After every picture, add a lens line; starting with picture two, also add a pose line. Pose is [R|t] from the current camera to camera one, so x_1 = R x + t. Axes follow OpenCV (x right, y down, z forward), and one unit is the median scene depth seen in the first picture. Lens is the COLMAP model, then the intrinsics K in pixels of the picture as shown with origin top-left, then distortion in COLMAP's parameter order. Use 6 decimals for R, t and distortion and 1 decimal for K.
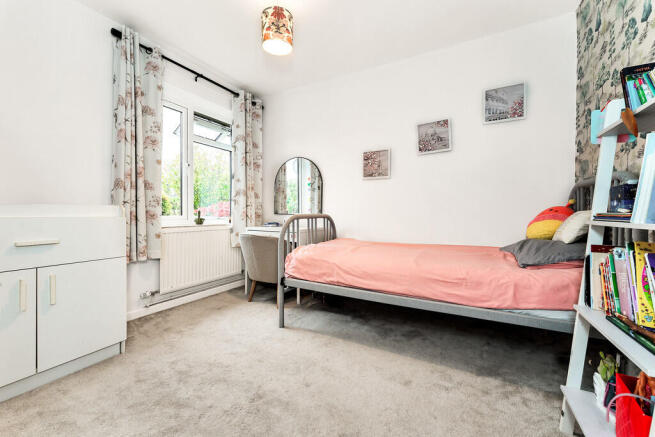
lens RADIAL K [[268.2, 0, 327.5], [0, 268.2, 218.5], [0, 0, 1]] dist [-0.001232, -0.000211]
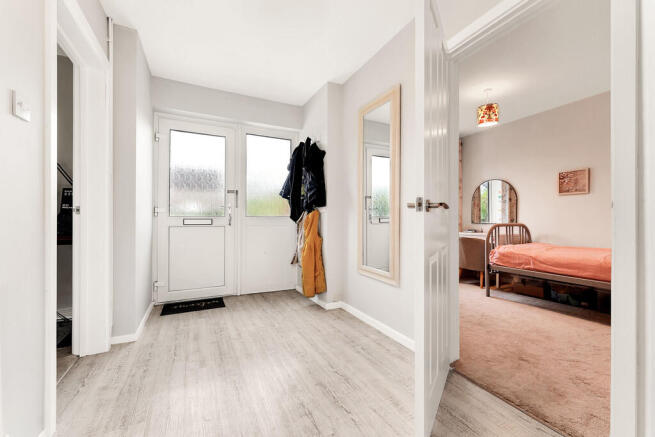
lens RADIAL K [[268.2, 0, 327.5], [0, 268.2, 218.5], [0, 0, 1]] dist [-0.001232, -0.000211]
pose [[0.820965, -0.004742, -0.570959, -0.038118], [-0.013181, 0.999542, -0.027255, 0.008136], [0.570826, 0.029901, 0.820526, -0.653759]]
